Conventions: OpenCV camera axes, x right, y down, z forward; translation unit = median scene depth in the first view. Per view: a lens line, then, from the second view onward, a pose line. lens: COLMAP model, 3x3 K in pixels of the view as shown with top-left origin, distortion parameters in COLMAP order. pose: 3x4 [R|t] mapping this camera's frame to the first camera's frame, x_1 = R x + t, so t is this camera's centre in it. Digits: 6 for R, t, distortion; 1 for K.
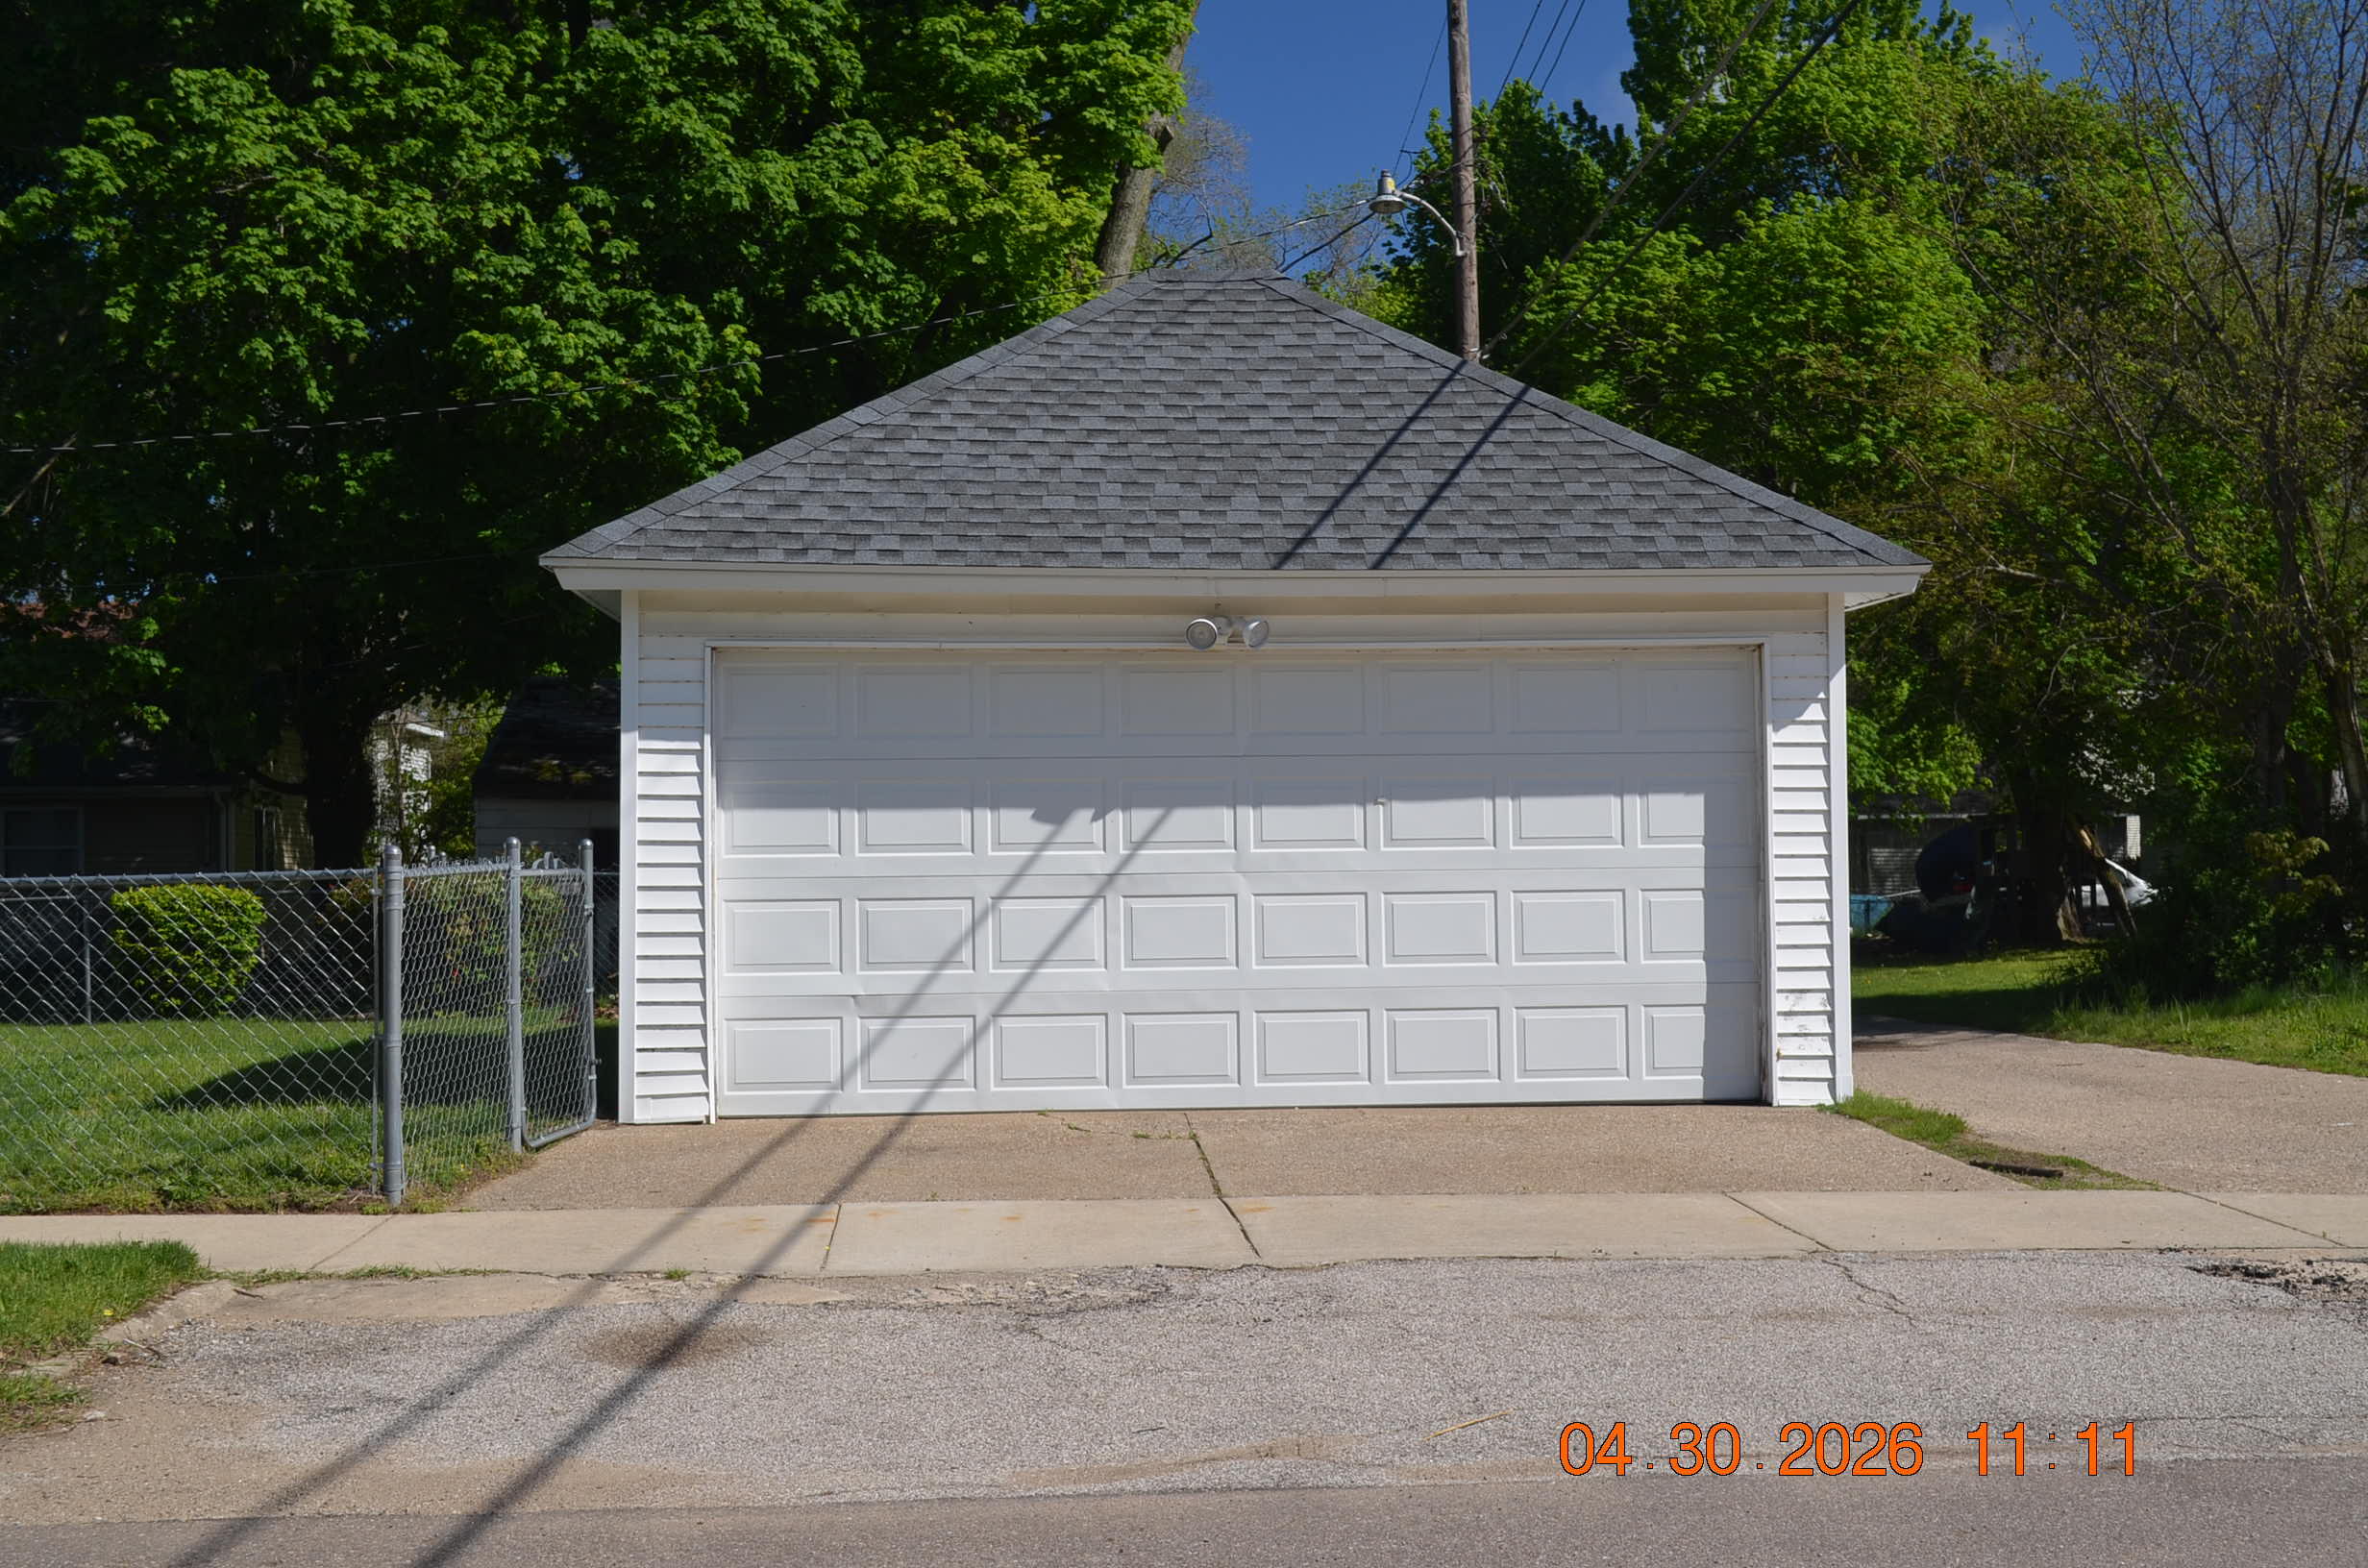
lens RADIAL K [[3266.2, 0, 1184.0], [0, 3266.2, 784.0], [0, 0, 1]] dist [-0.033540, -0.042333]
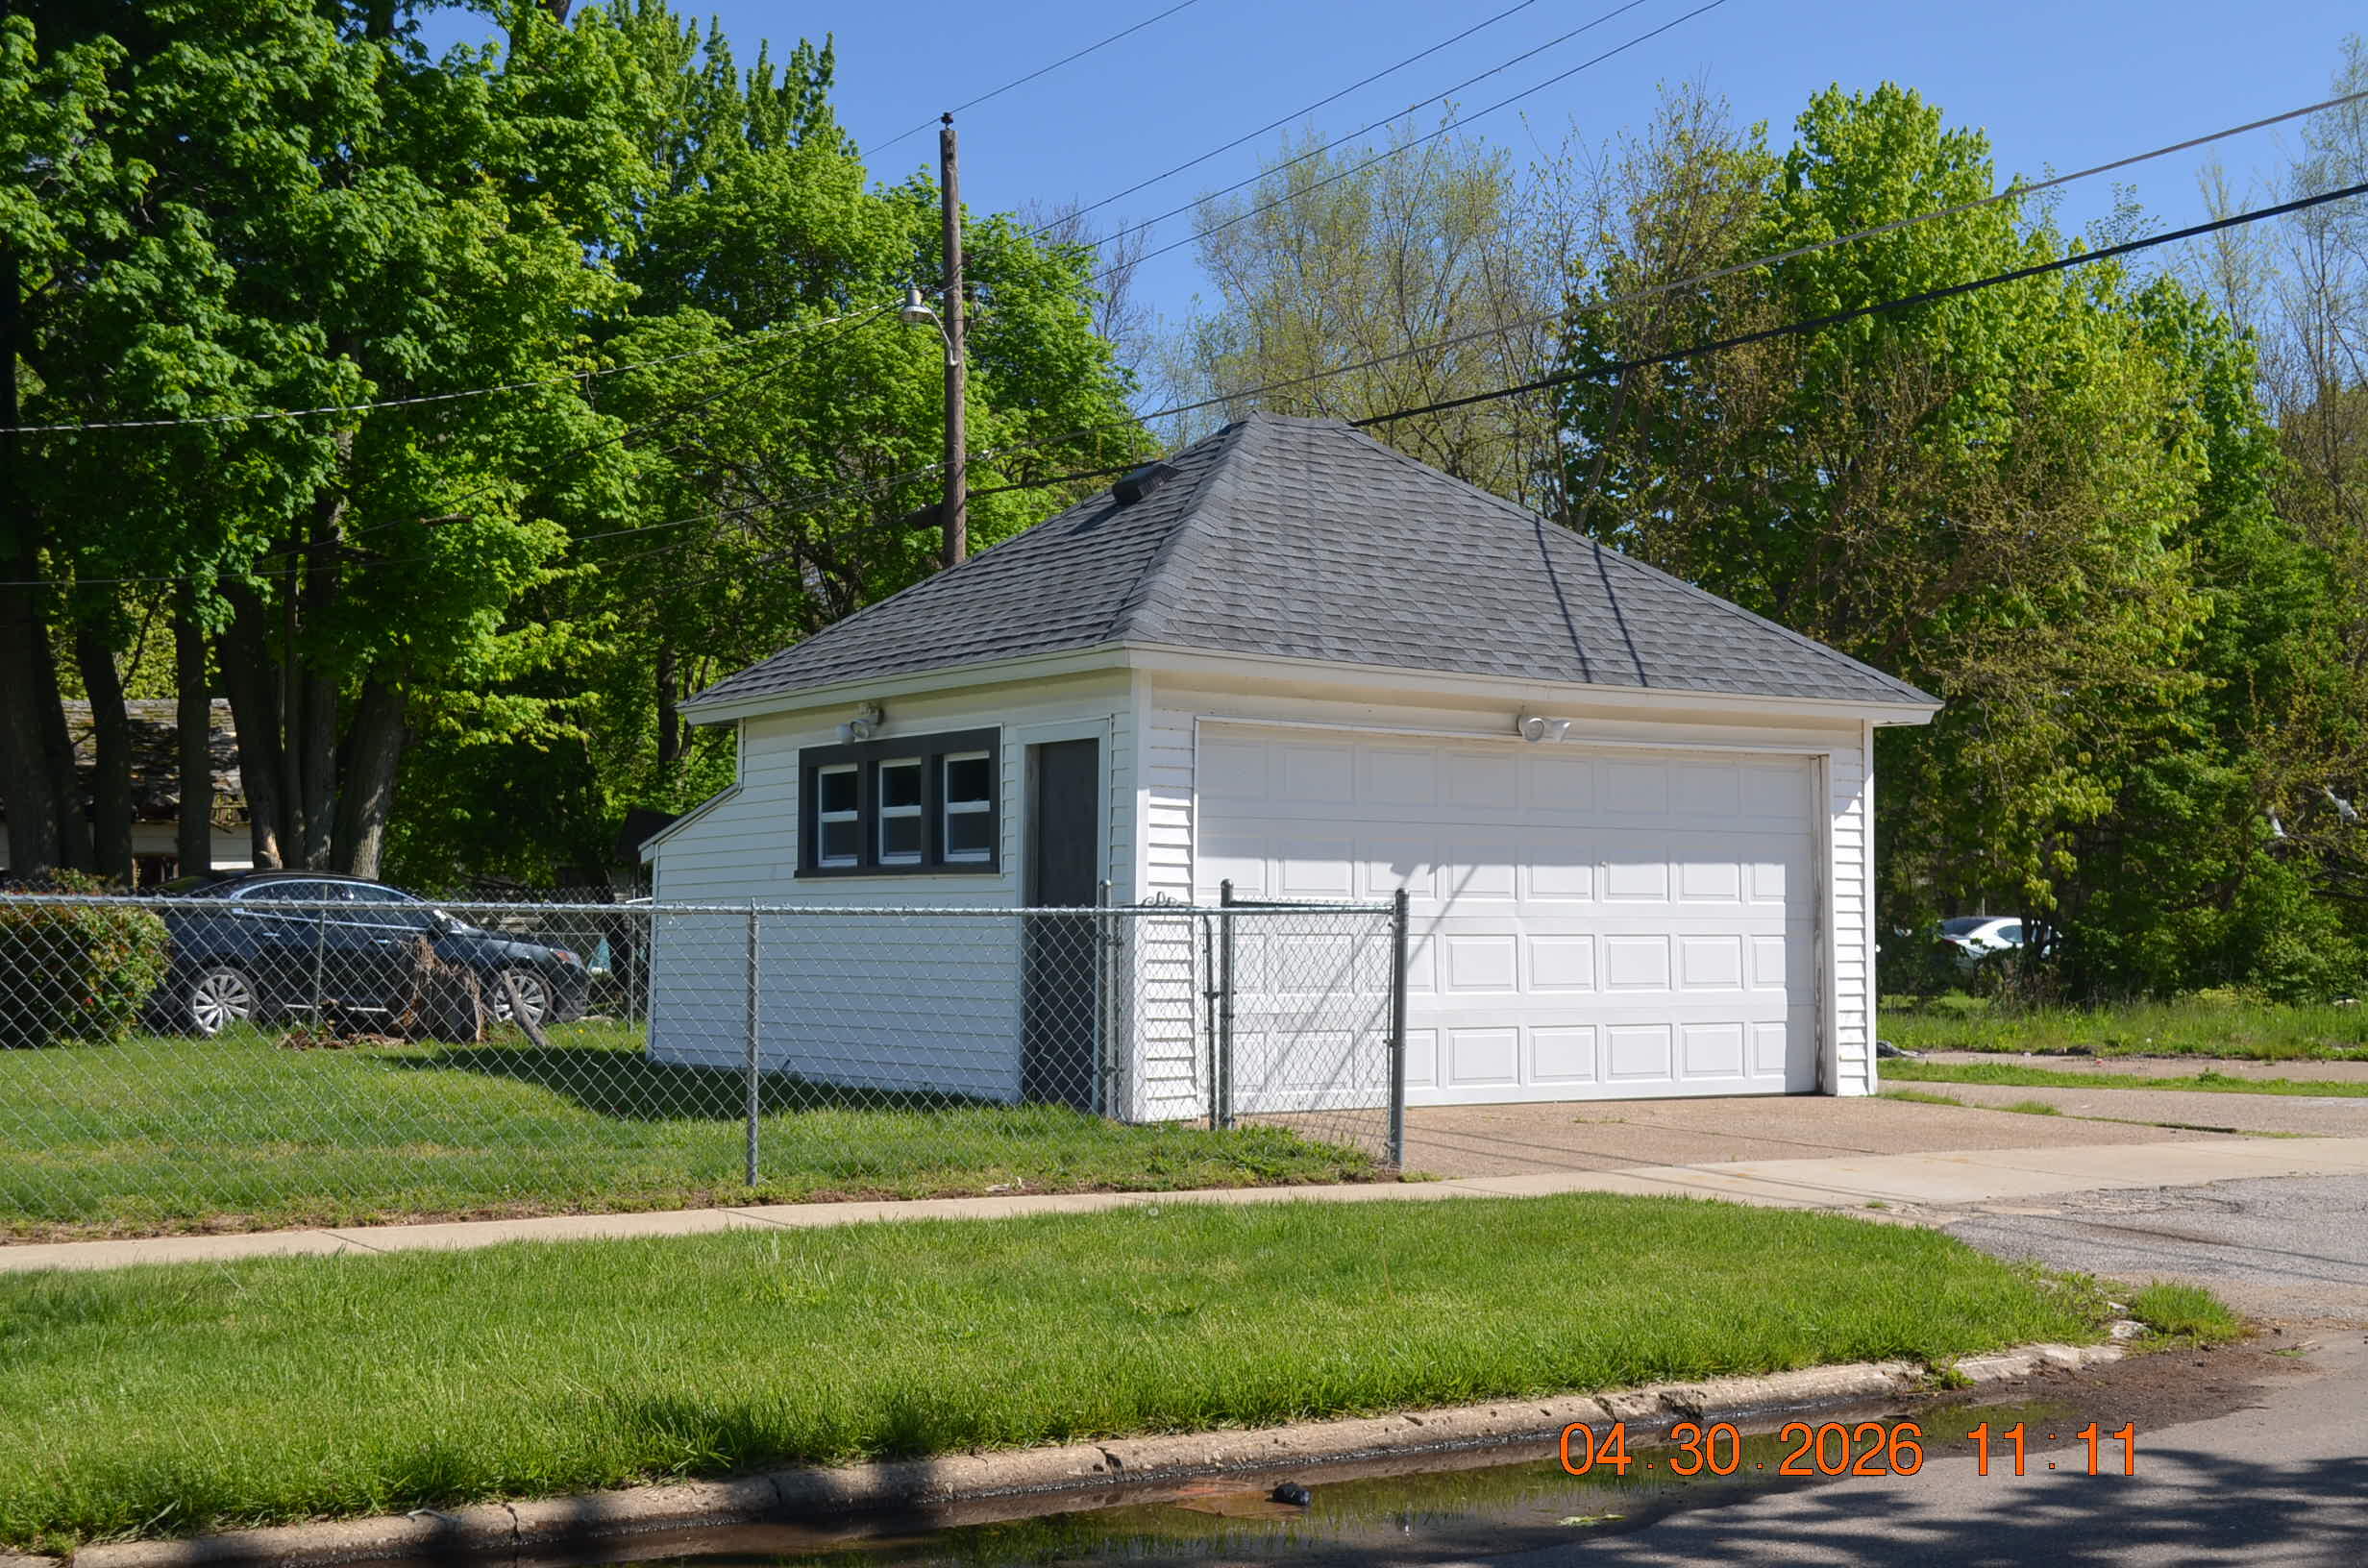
lens RADIAL K [[3296.3, 0, 1286.4], [0, 3296.3, 786.0], [0, 0, 1]] dist [-0.030407, 0.014153]
pose [[0.848998, 0.038336, 0.527003, -0.732752], [-0.031661, 0.999263, -0.021686, 0.006722], [-0.527447, 0.001726, 0.849586, -0.039491]]
